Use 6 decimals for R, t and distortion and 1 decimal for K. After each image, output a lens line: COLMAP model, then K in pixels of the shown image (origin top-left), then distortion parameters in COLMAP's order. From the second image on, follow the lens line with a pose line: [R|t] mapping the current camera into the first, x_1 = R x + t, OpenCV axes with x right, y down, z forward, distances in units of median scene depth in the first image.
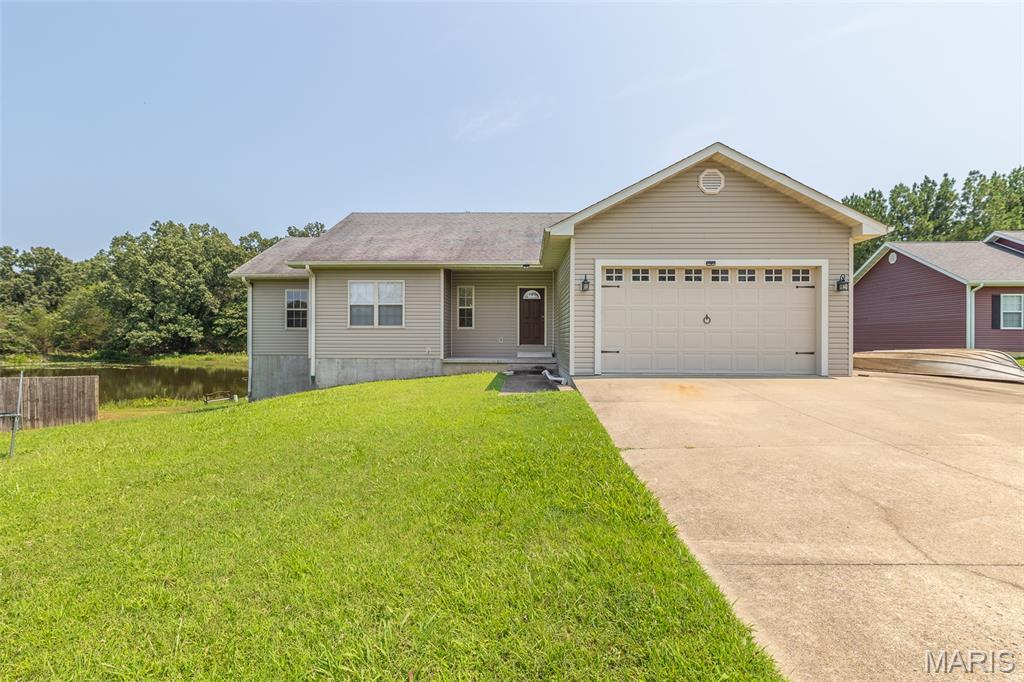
lens RADIAL K [[530.0, 0, 512.0], [0, 530.0, 345.6], [0, 0, 1]] dist [-0.019092, 0.005140]
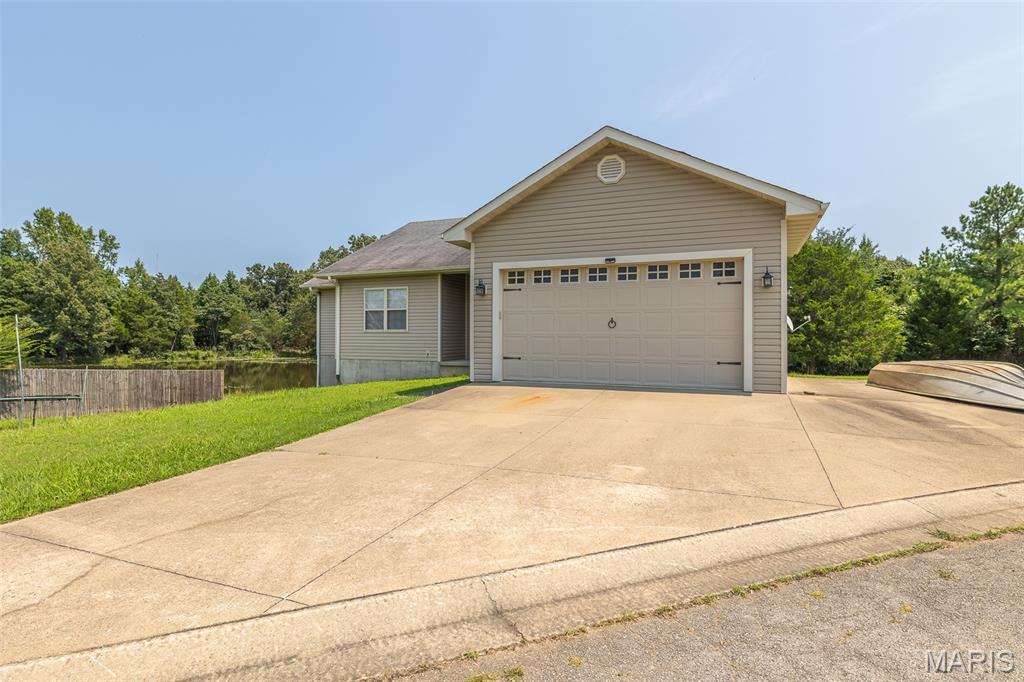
lens RADIAL K [[558.6, 0, 512.0], [0, 558.6, 343.3], [0, 0, 1]] dist [-0.015929, -0.000404]
pose [[0.925955, 0.006291, -0.377581, 0.567671], [-0.008089, 0.999962, -0.003175, -0.011516], [0.377547, 0.005994, 0.925971, 0.062483]]
